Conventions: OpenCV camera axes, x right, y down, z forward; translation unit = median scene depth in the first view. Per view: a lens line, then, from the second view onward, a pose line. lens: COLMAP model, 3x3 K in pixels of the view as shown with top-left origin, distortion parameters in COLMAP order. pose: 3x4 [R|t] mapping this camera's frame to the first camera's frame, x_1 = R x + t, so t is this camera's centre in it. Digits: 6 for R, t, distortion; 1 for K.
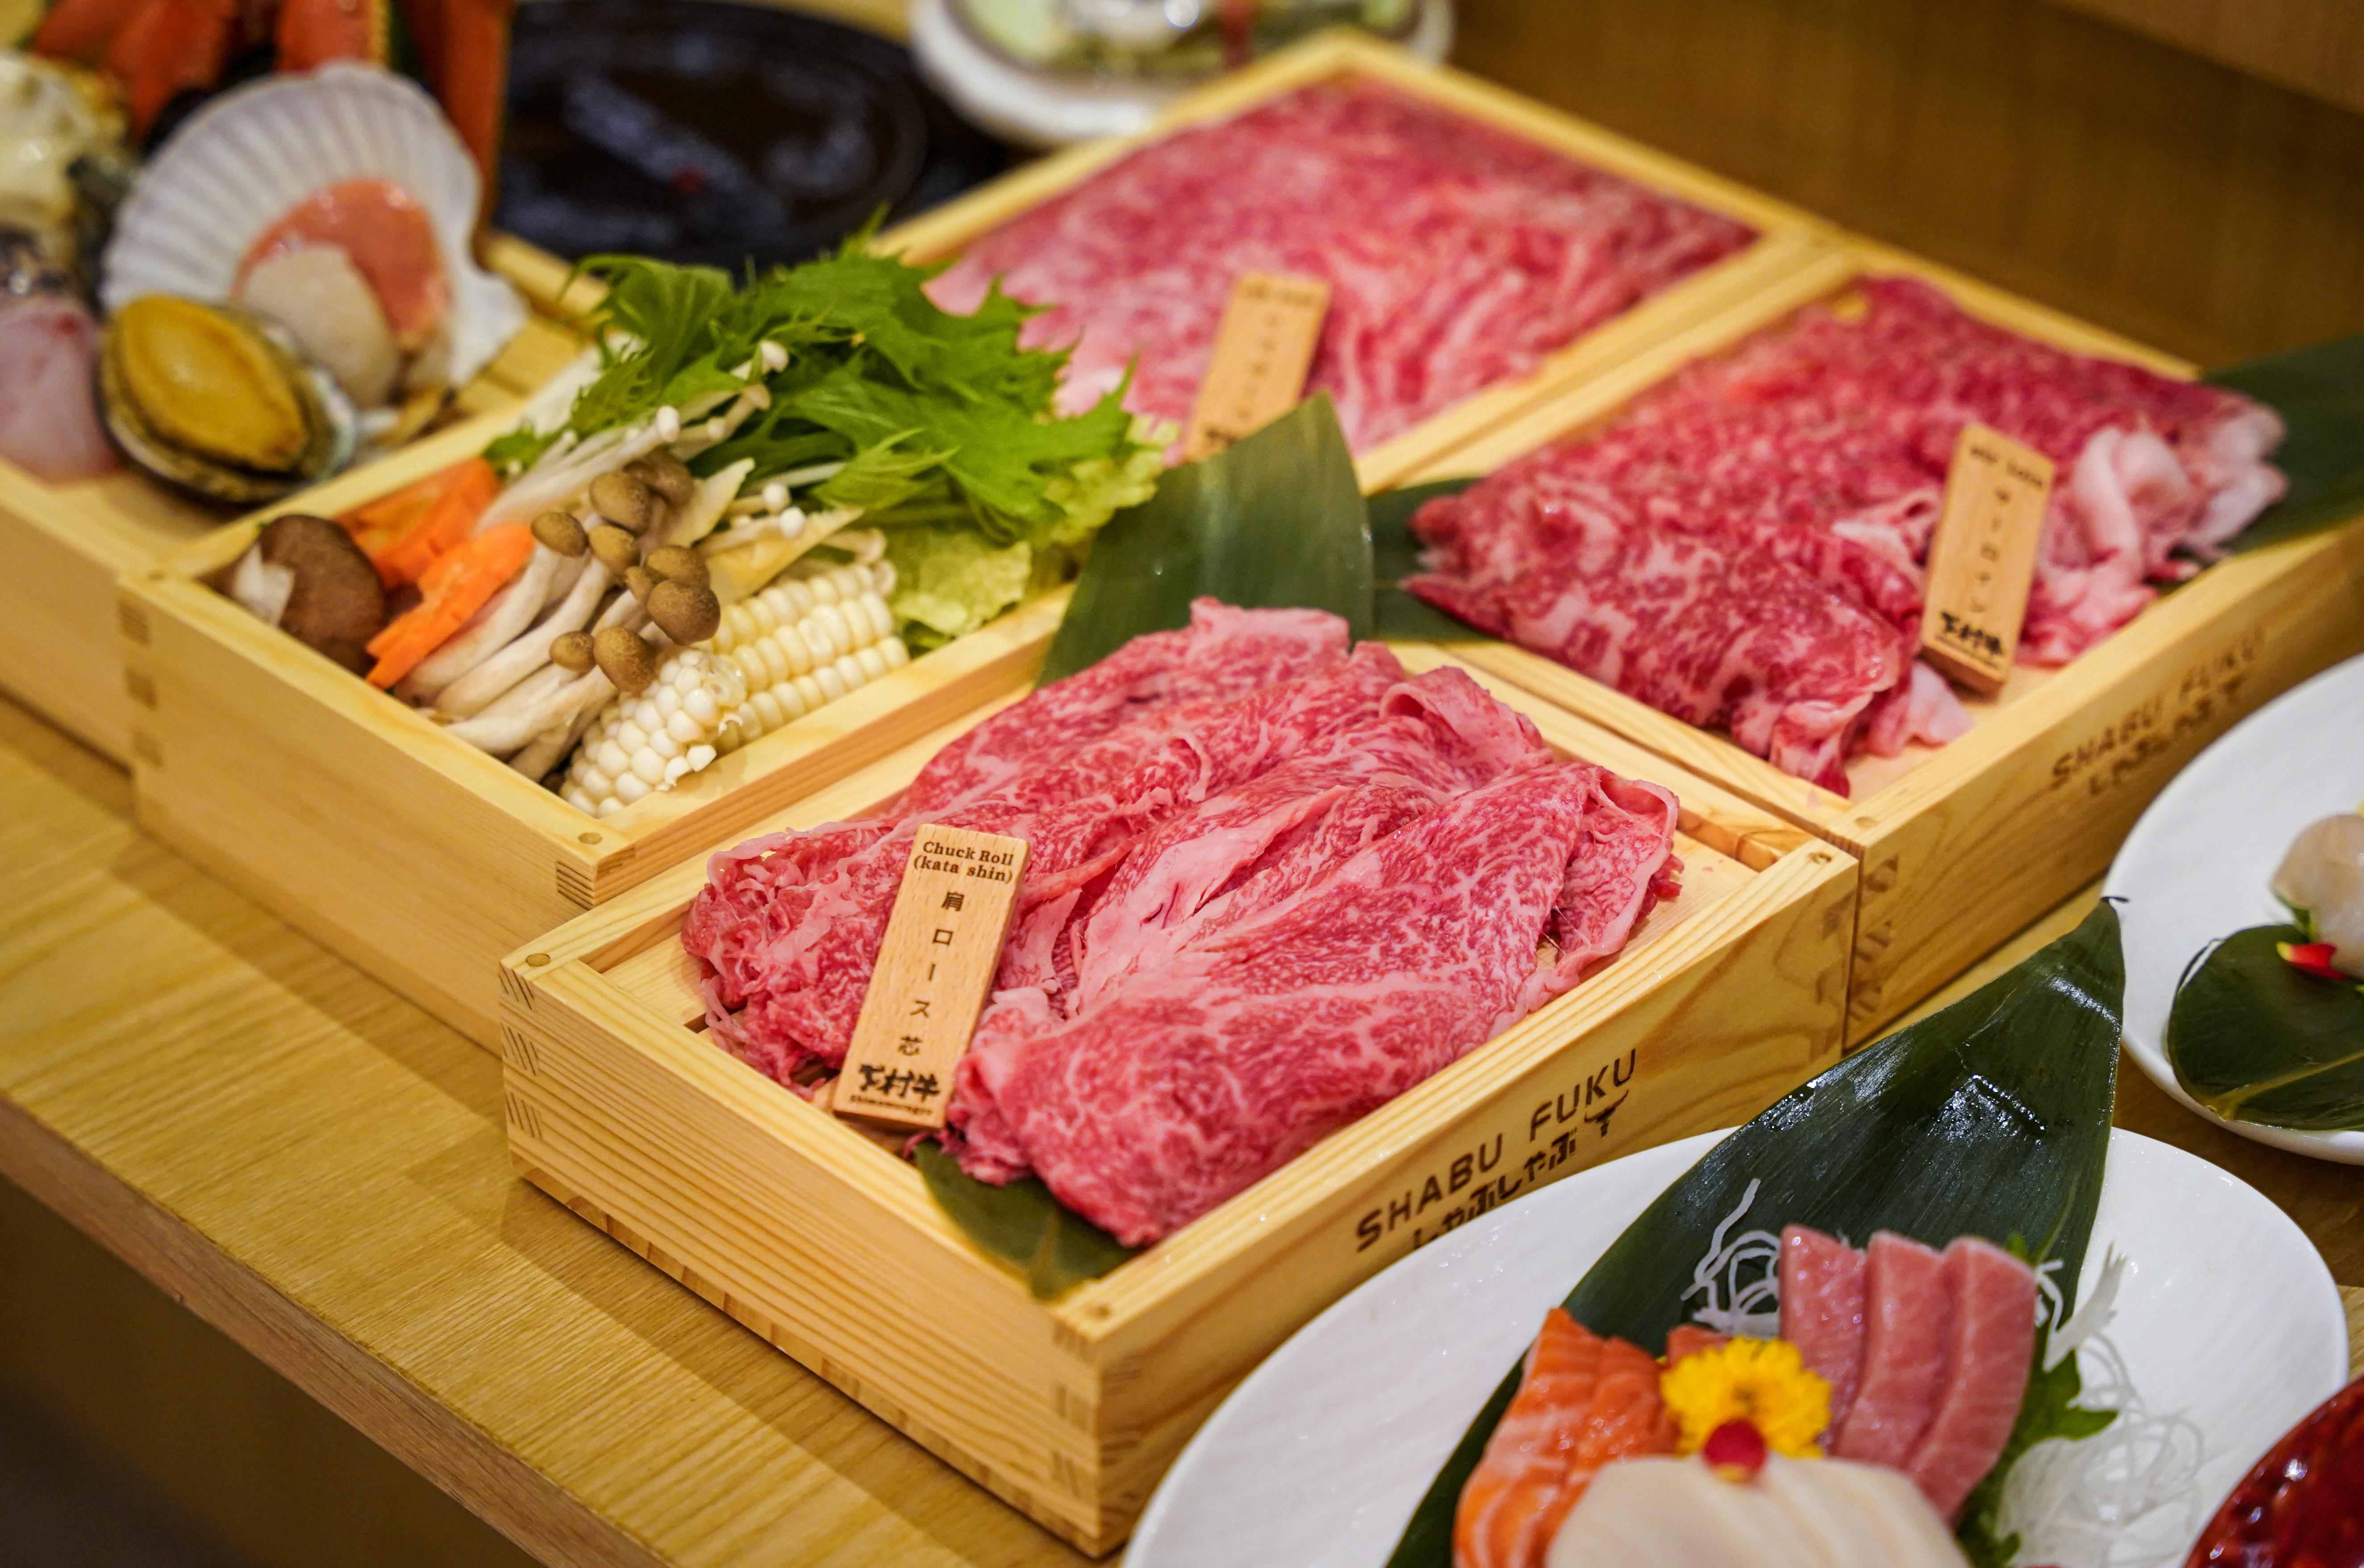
lens RADIAL K [[5322.7, 0, 1182.0], [0, 5322.7, 784.0], [0, 0, 1]] dist [-0.015347, -0.087342]
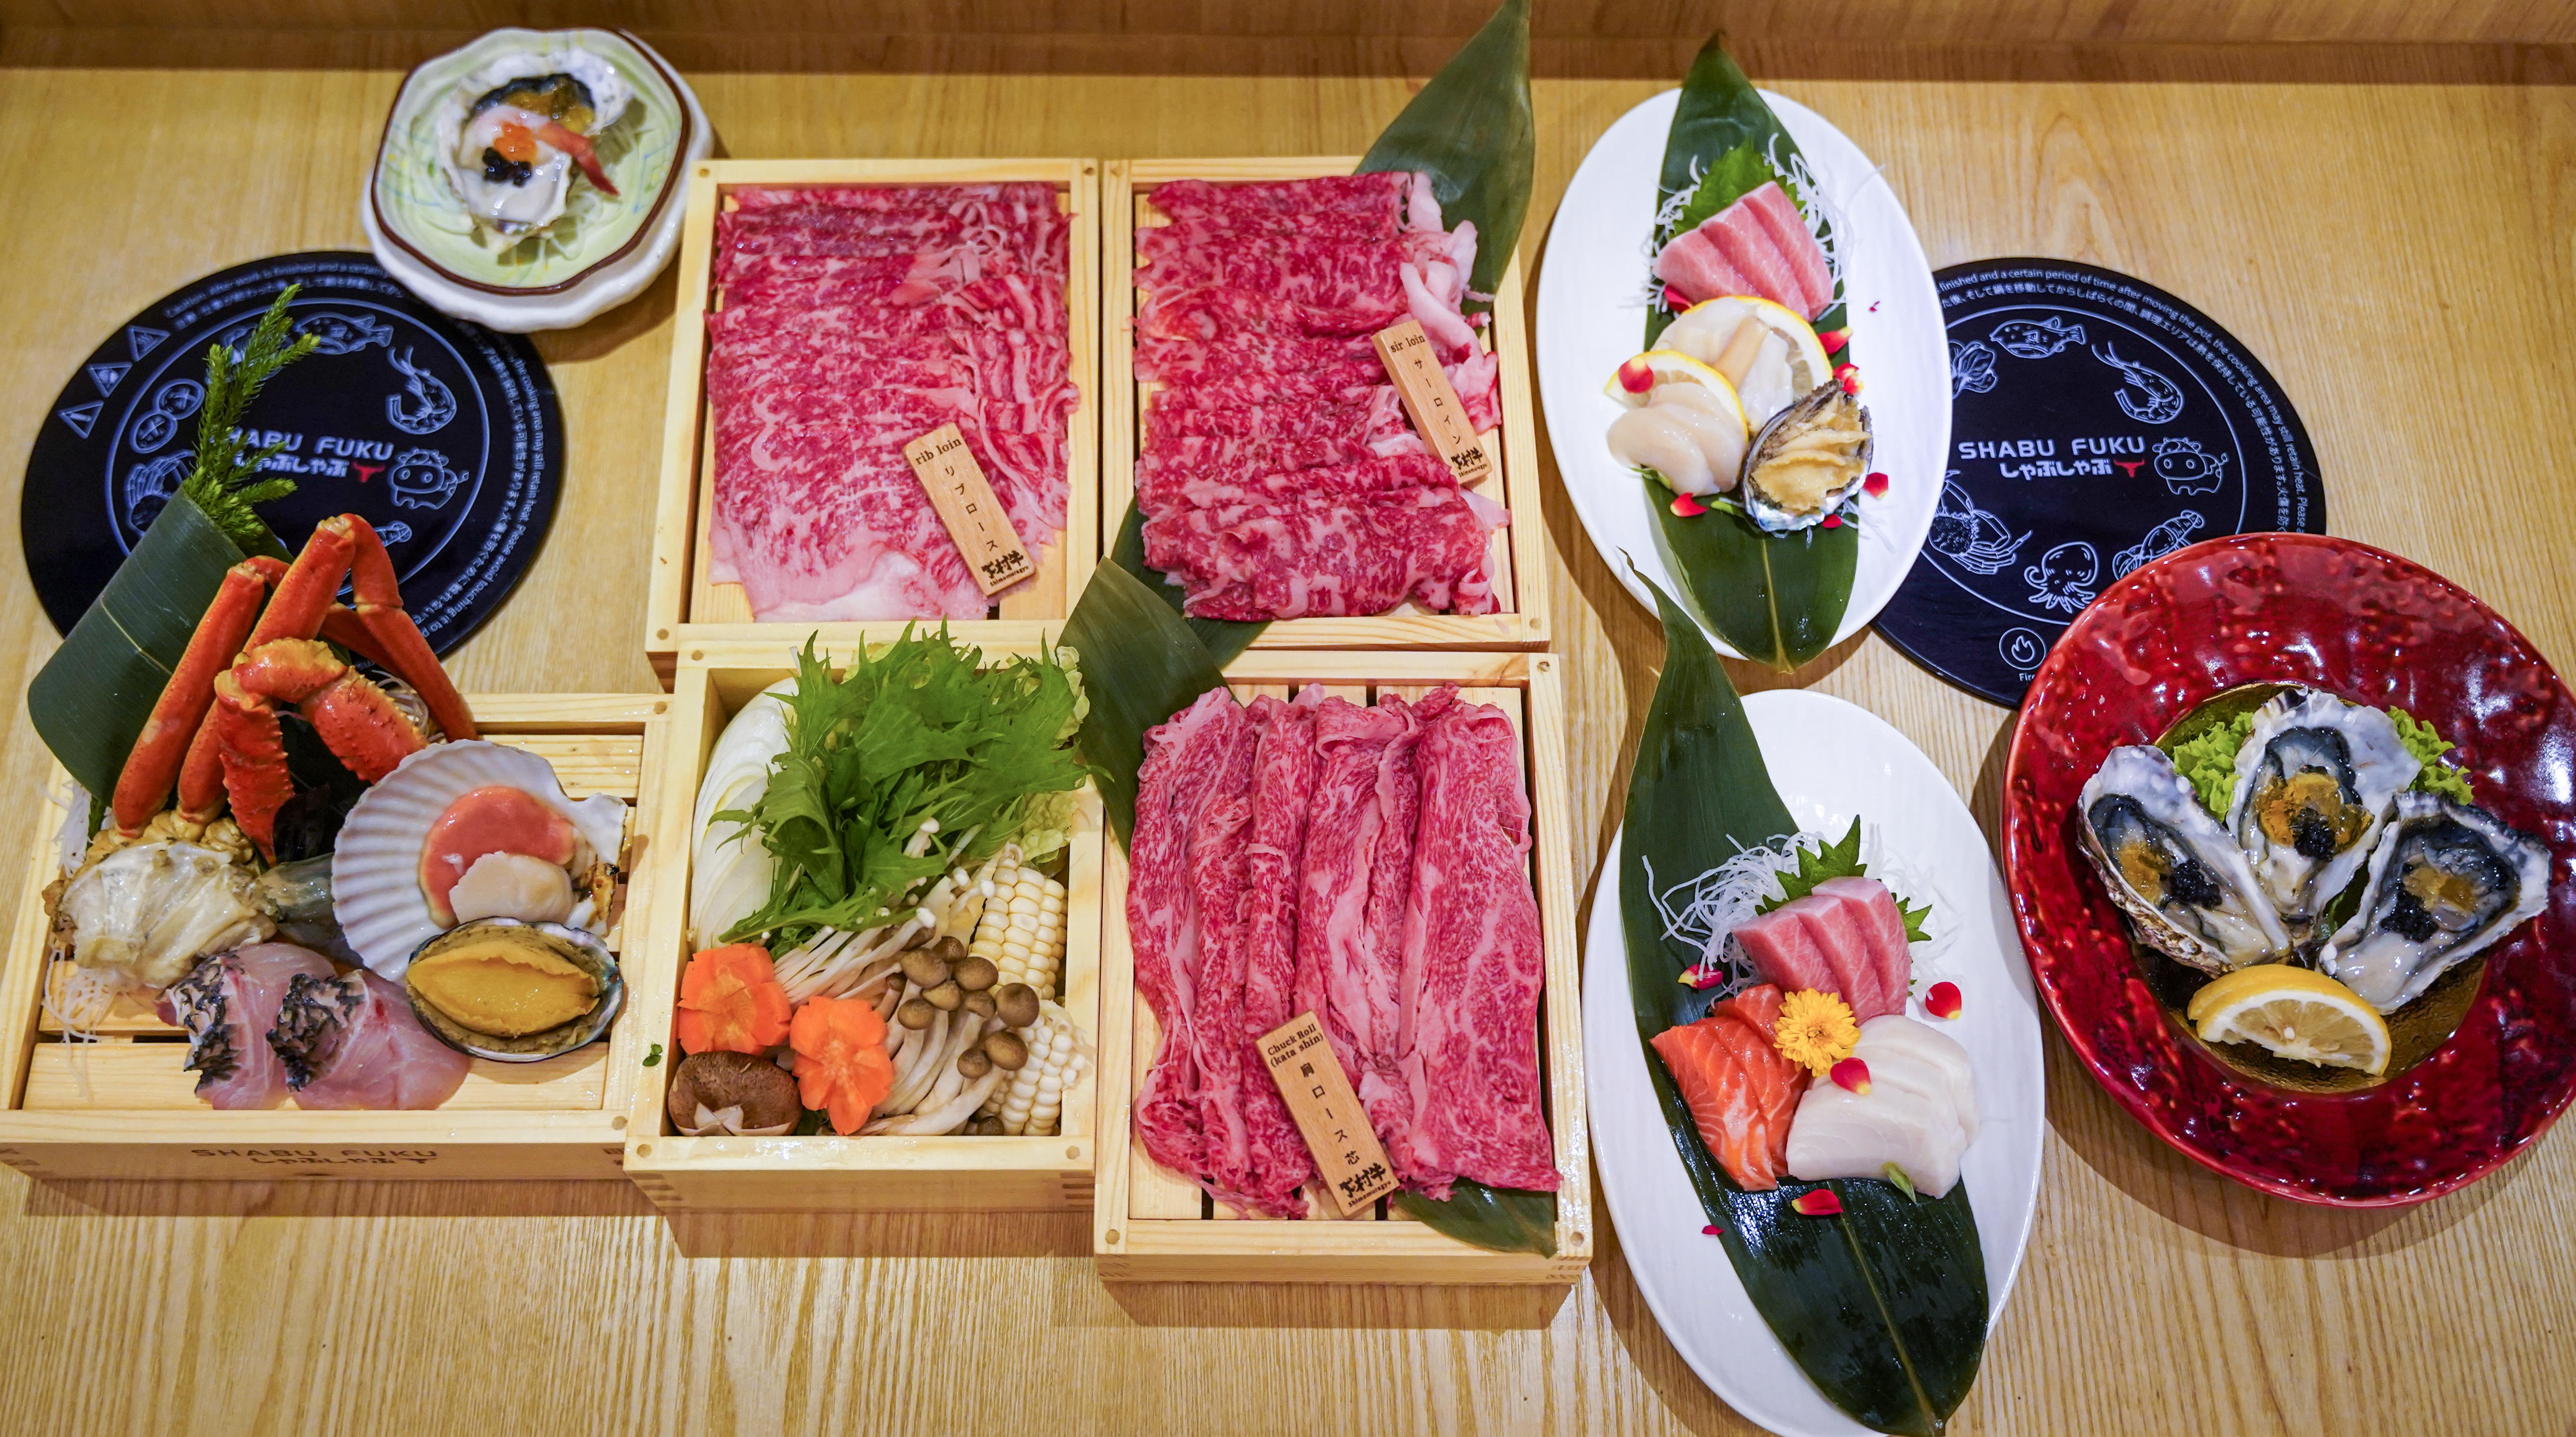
lens RADIAL K [[2393.9, 0, 1274.3], [0, 2393.9, 650.1], [0, 0, 1]] dist [-0.007085, 0.002391]
pose [[0.720567, -0.627405, 0.295204, -0.189169], [0.369556, 0.707735, 0.602113, -0.530479], [-0.586695, -0.324768, 0.741832, 0.463255]]
